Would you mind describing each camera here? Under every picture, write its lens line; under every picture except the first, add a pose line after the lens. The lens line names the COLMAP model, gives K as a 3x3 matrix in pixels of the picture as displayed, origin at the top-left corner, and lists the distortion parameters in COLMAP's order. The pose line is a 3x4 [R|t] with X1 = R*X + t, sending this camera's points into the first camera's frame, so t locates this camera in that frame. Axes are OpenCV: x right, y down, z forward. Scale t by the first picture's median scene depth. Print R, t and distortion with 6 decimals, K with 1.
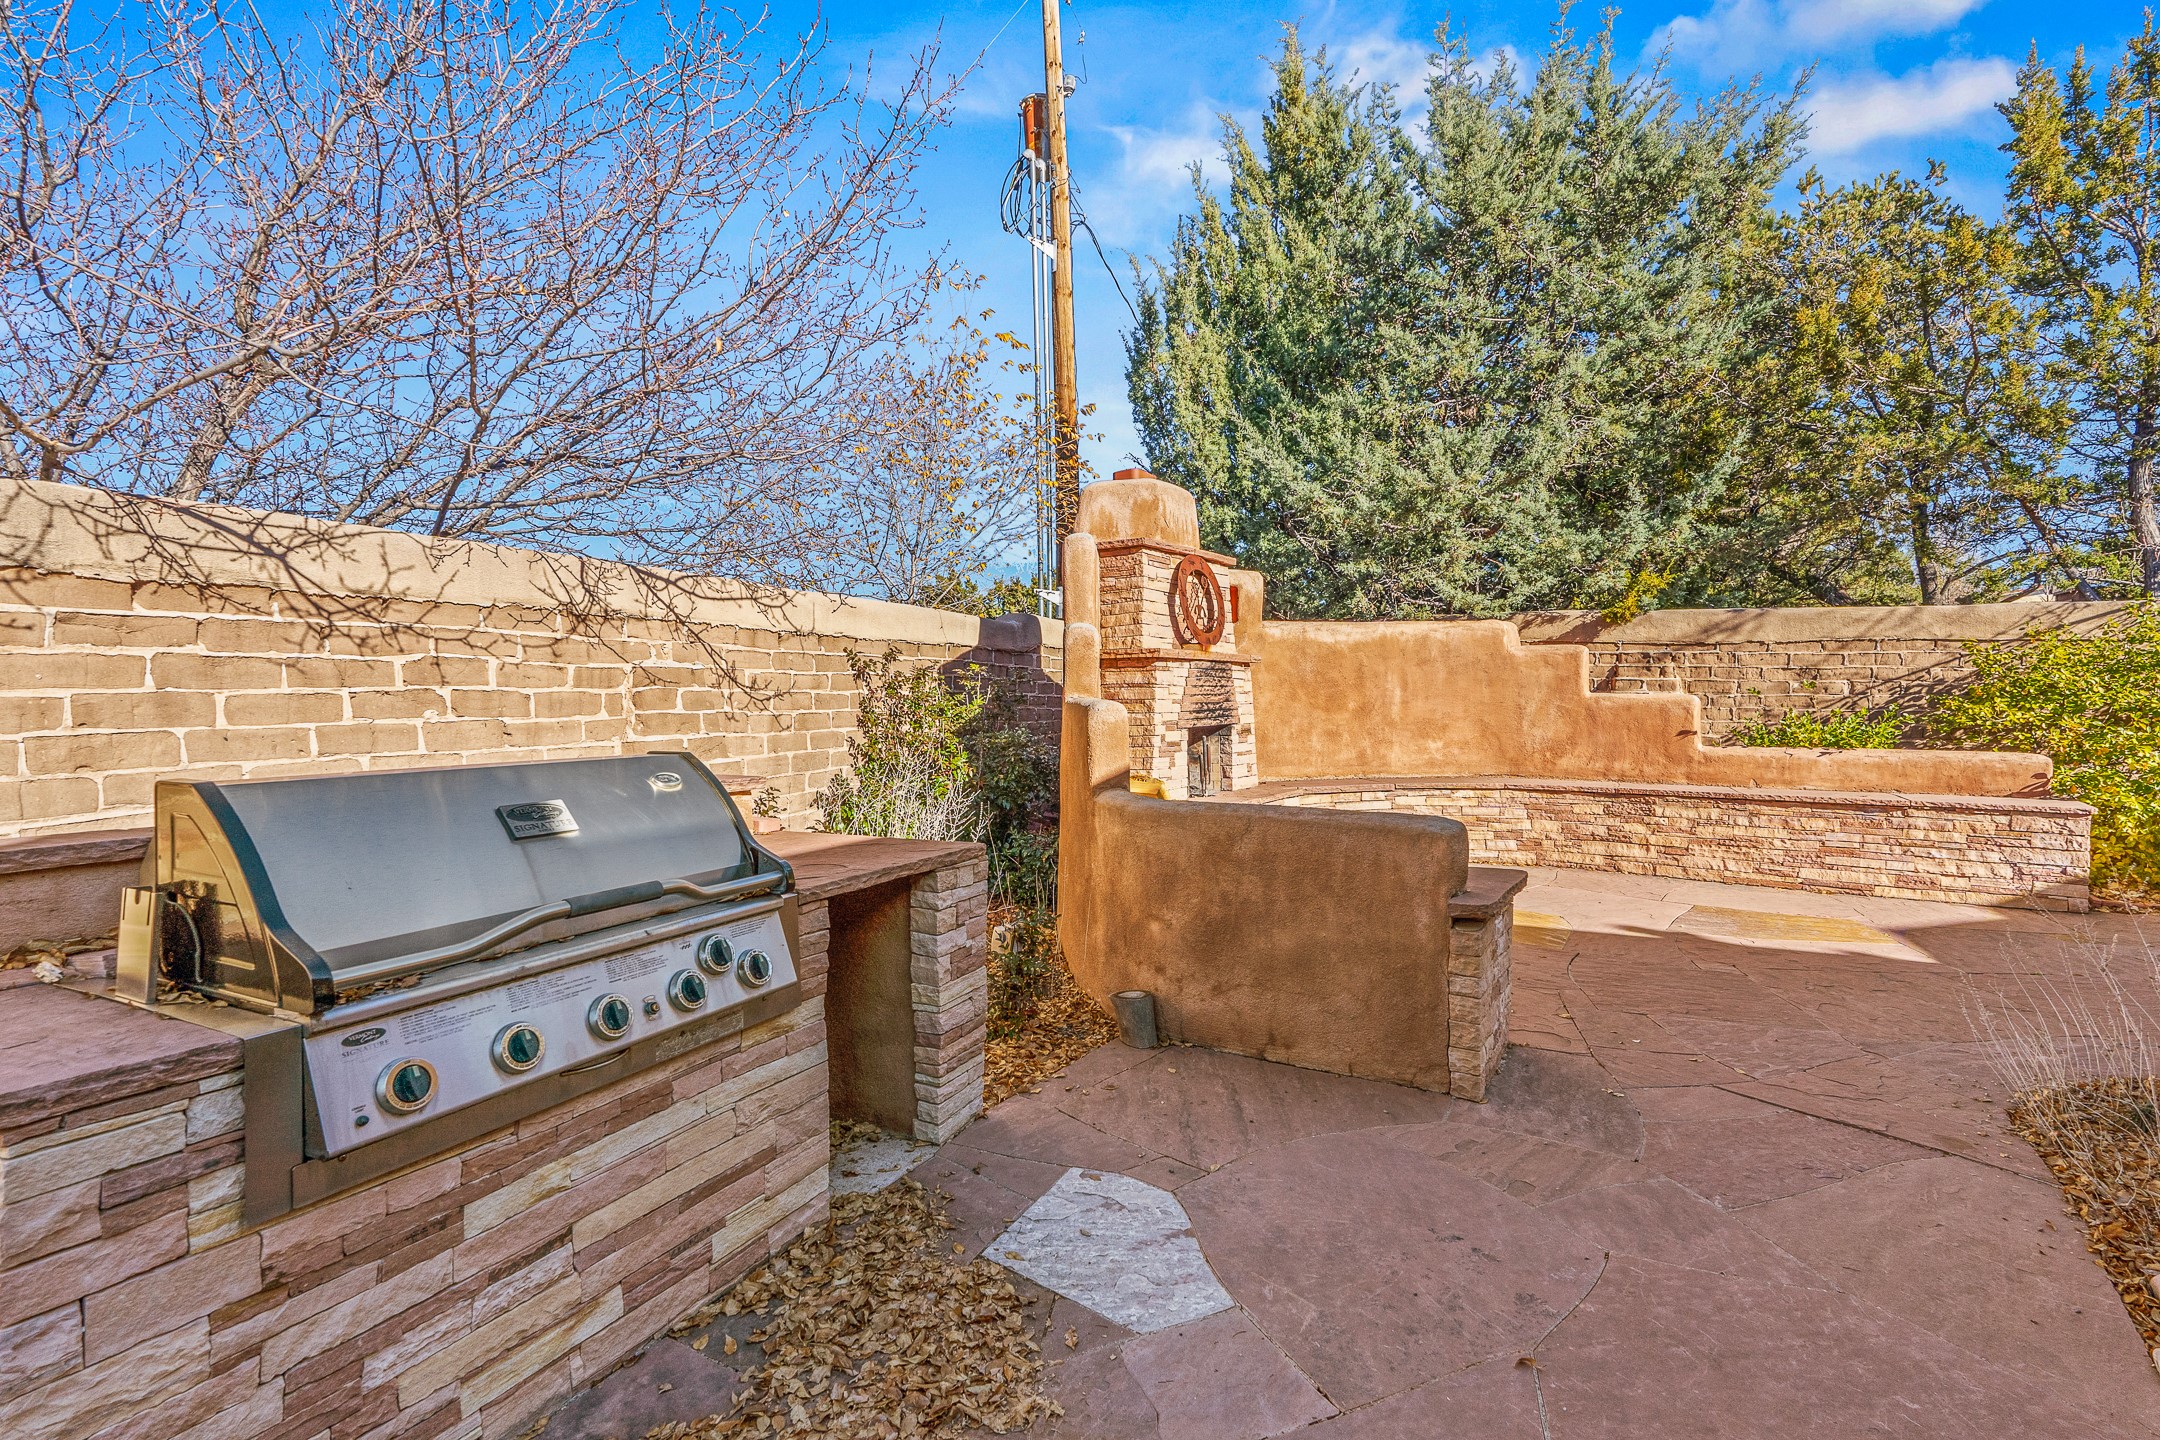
lens RADIAL K [[1011.6, 0, 1082.6], [0, 1011.6, 706.9], [0, 0, 1]] dist [-0.001754, -0.000121]
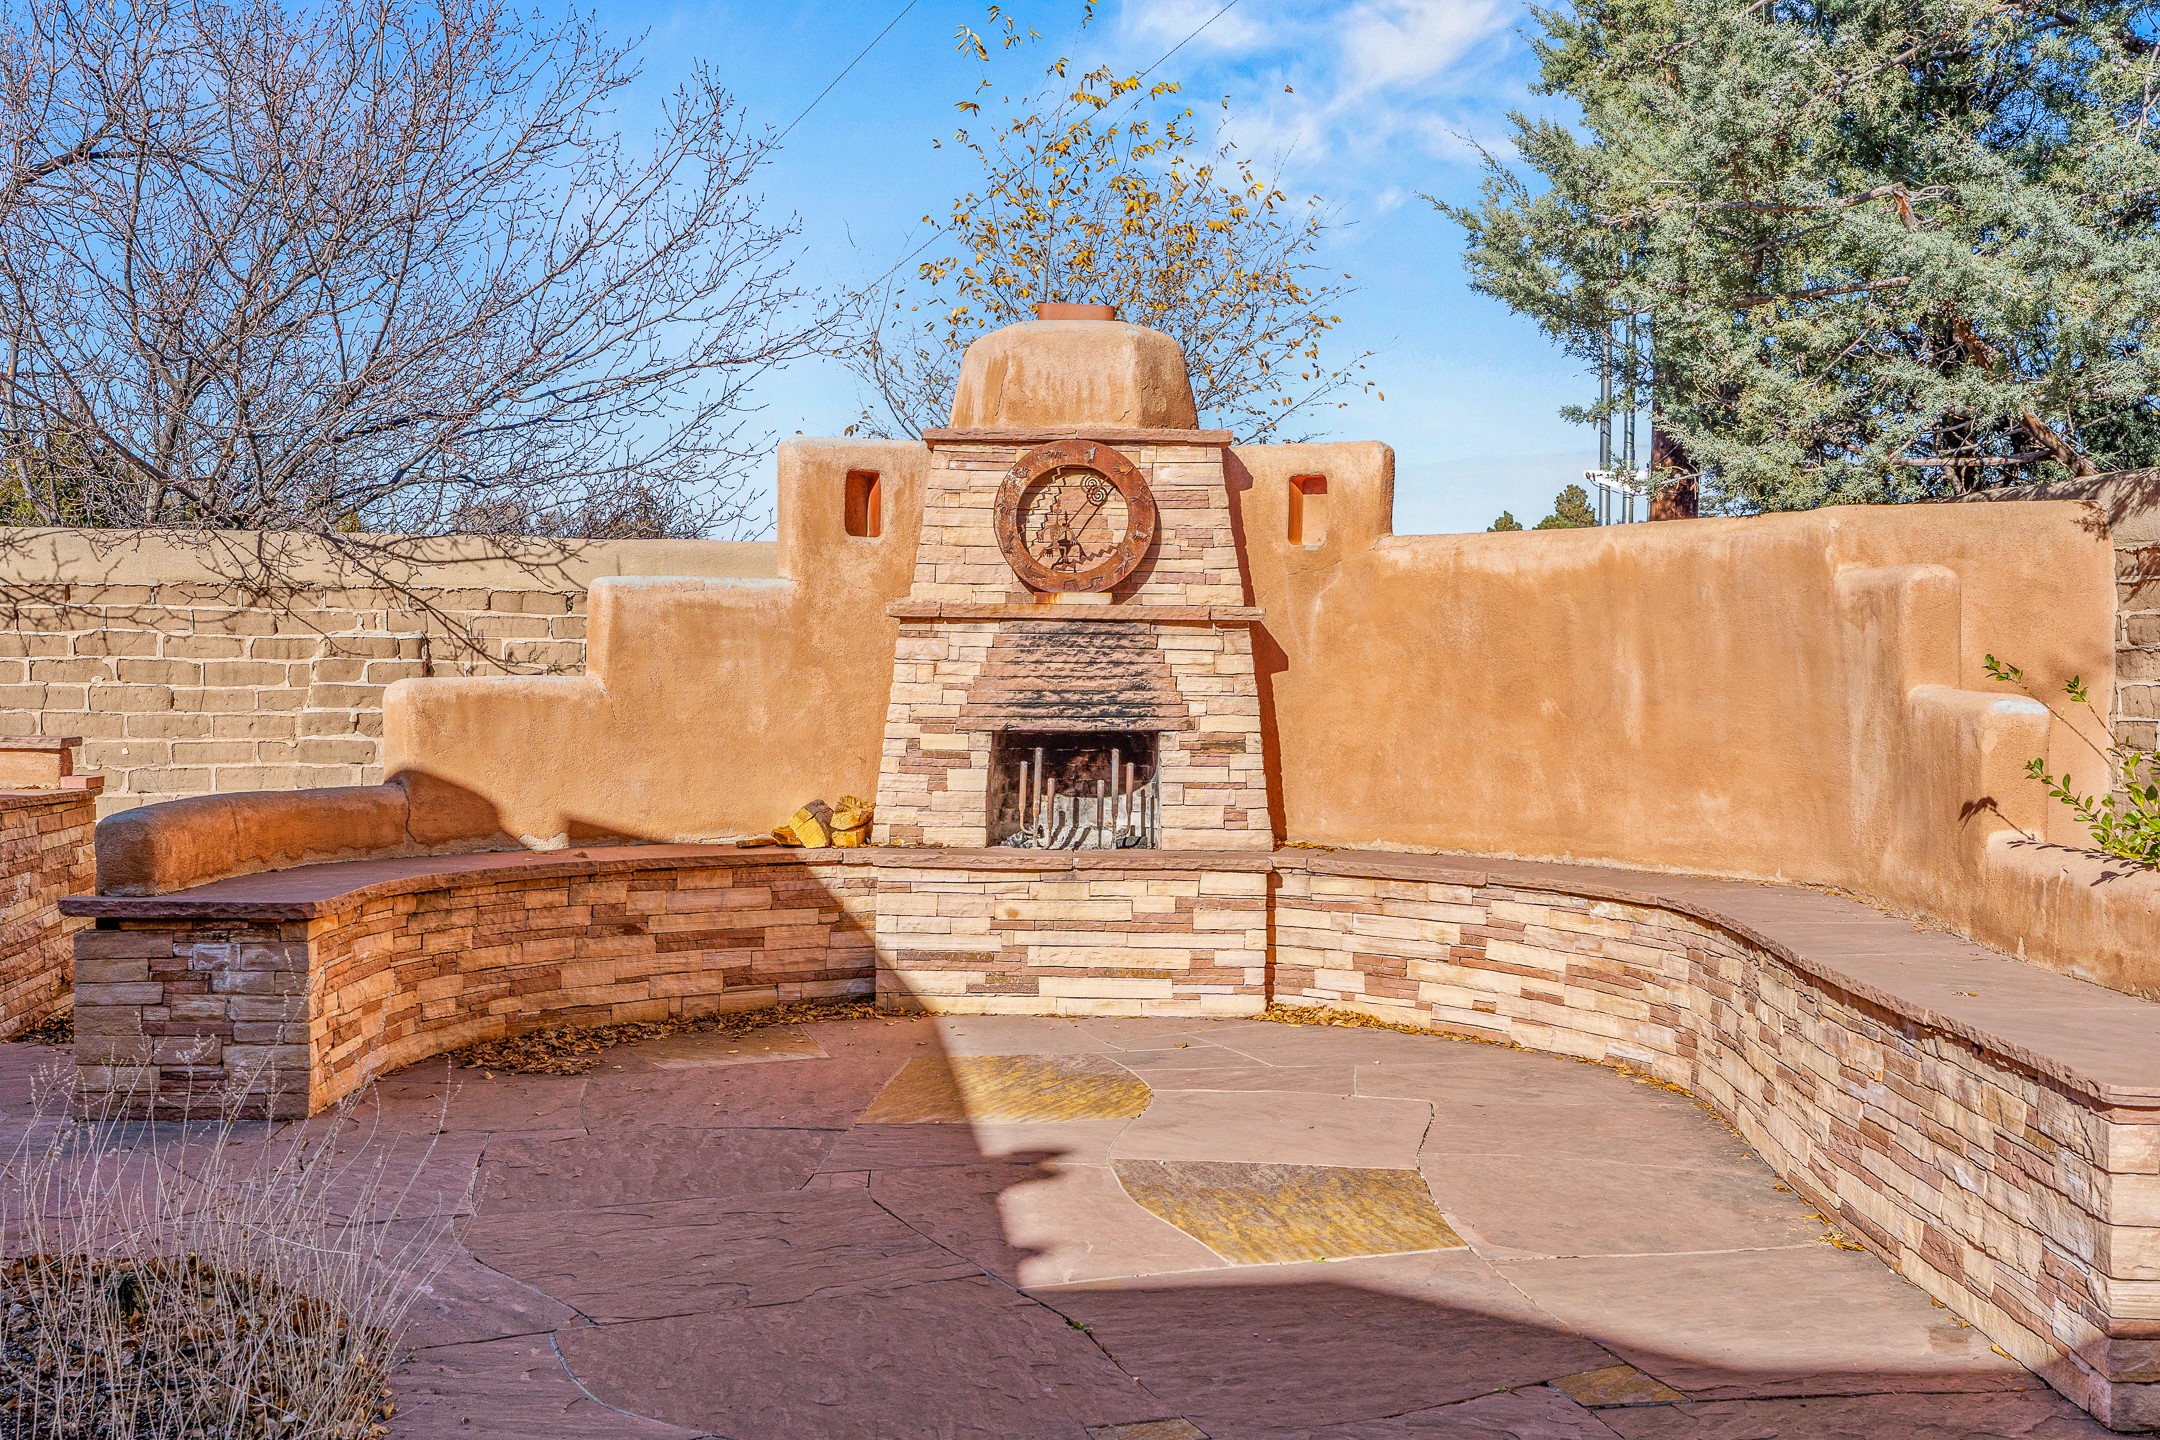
lens RADIAL K [[2158.7, 0, 1080.2], [0, 2158.7, 709.7], [0, 0, 1]] dist [0.002469, 0.000000]
pose [[0.536263, 0.024249, -0.843702, 1.751244], [-0.022841, 0.999638, 0.014213, -0.016549], [0.843742, 0.011649, 0.536623, 0.497111]]
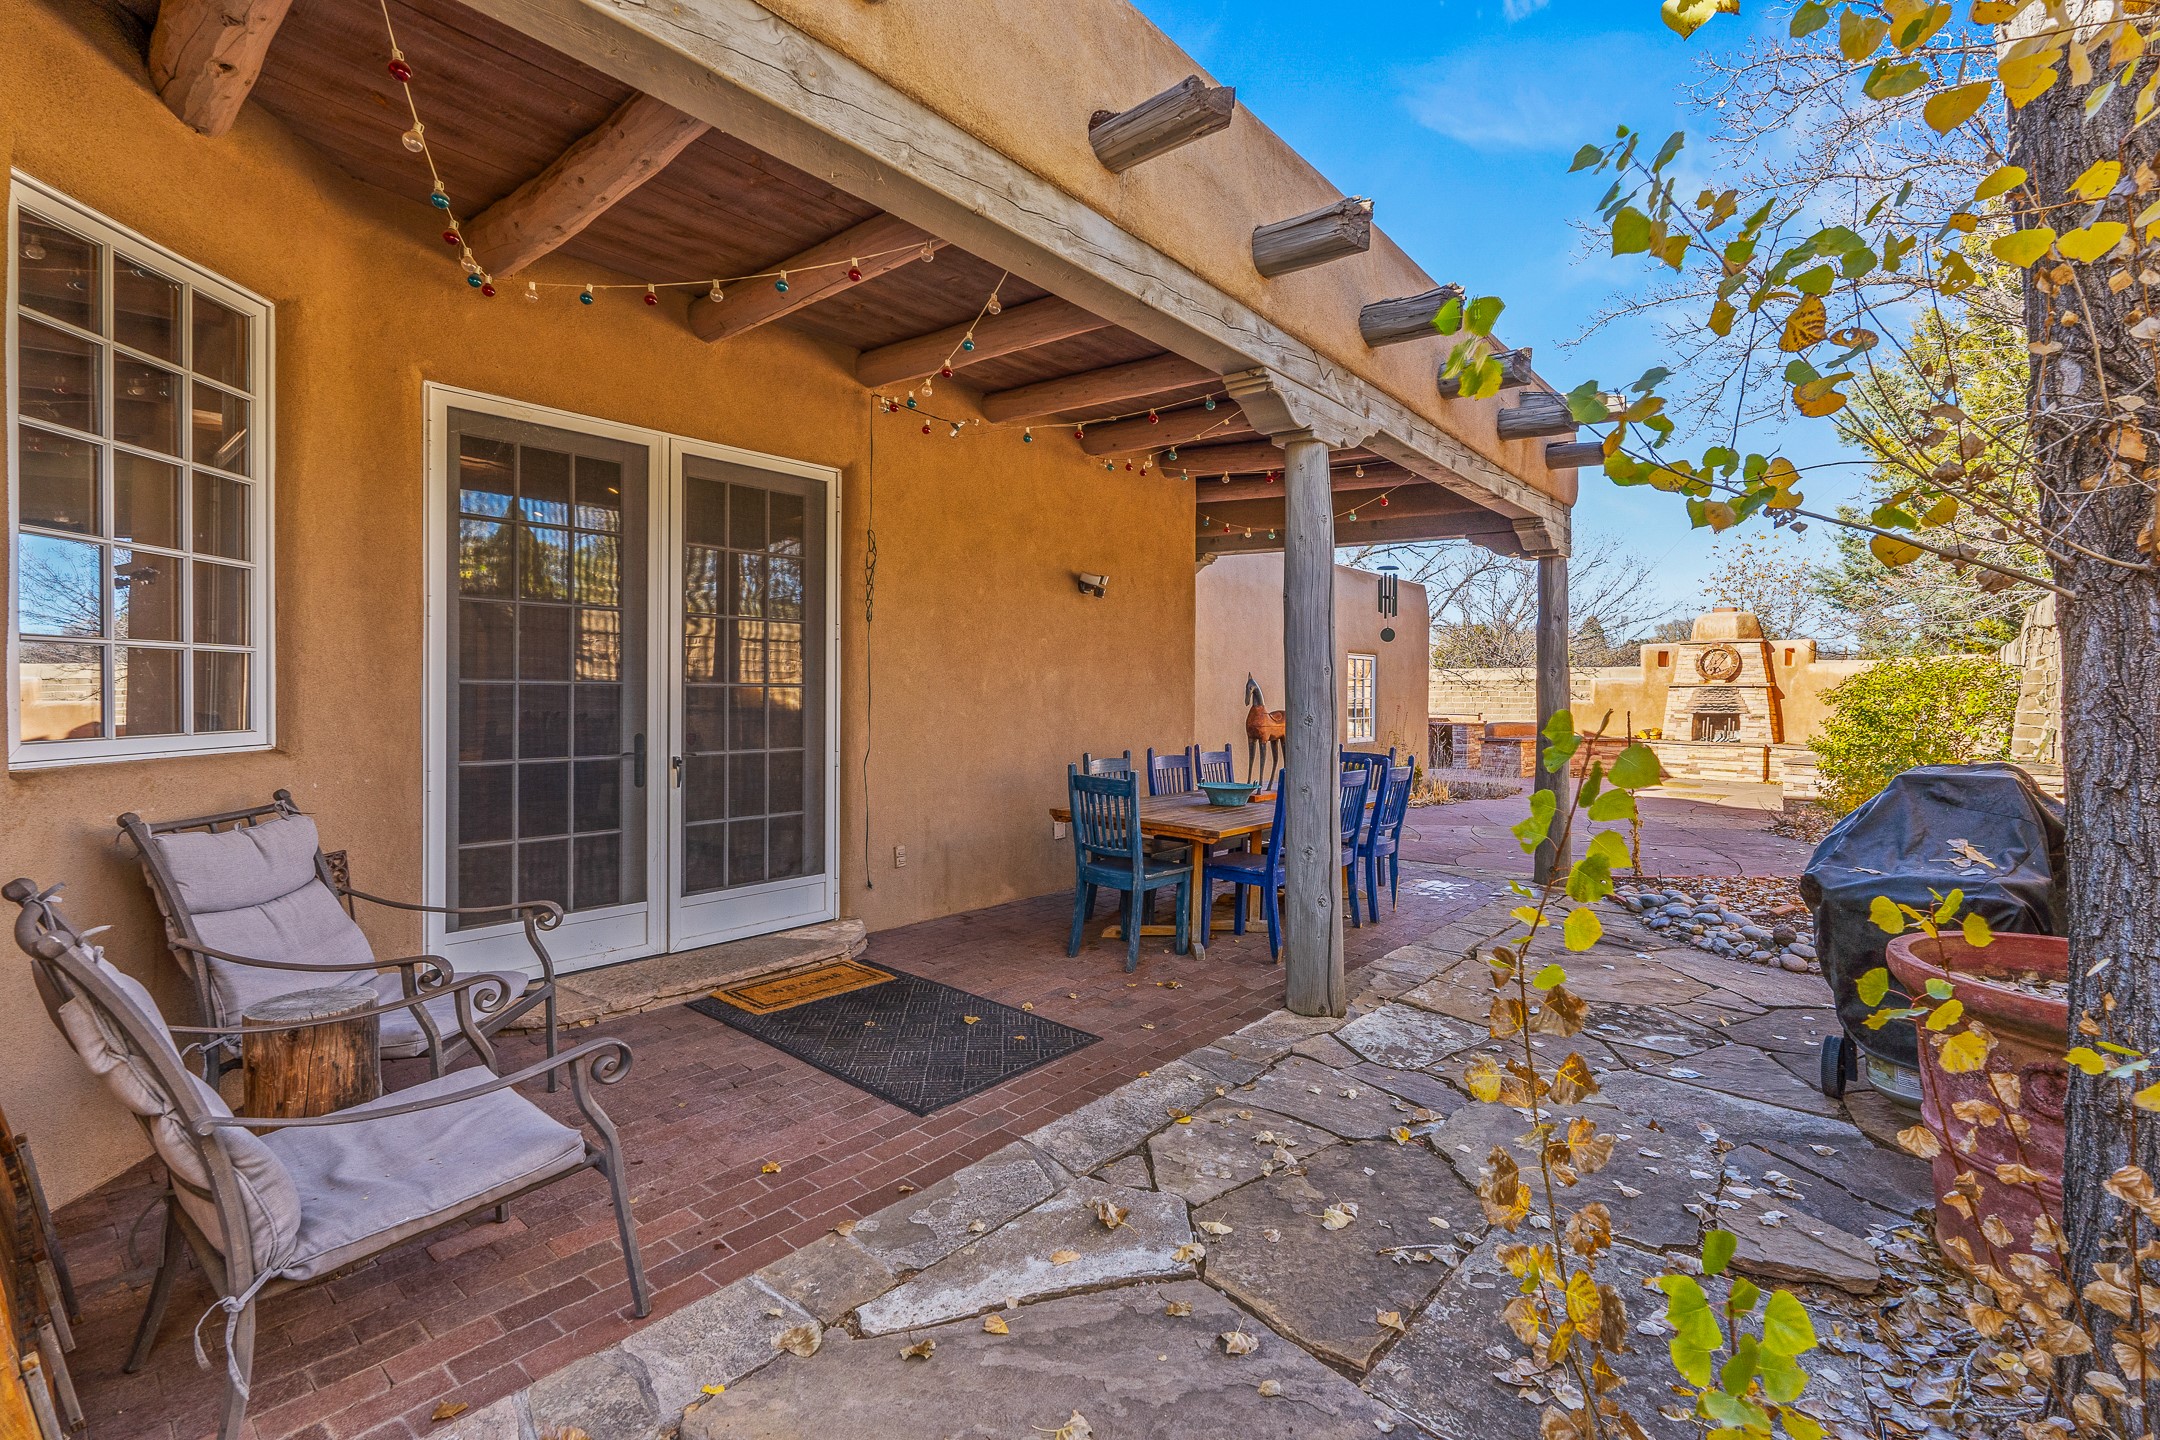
lens RADIAL K [[1011.6, 0, 1082.4], [0, 1011.6, 698.8], [0, 0, 1]] dist [-0.001754, -0.000121]
pose [[-0.234983, 0.010105, -0.971947, 4.221488], [-0.014404, 0.999800, 0.013877, -0.041278], [0.971893, 0.017261, -0.234791, 0.137663]]
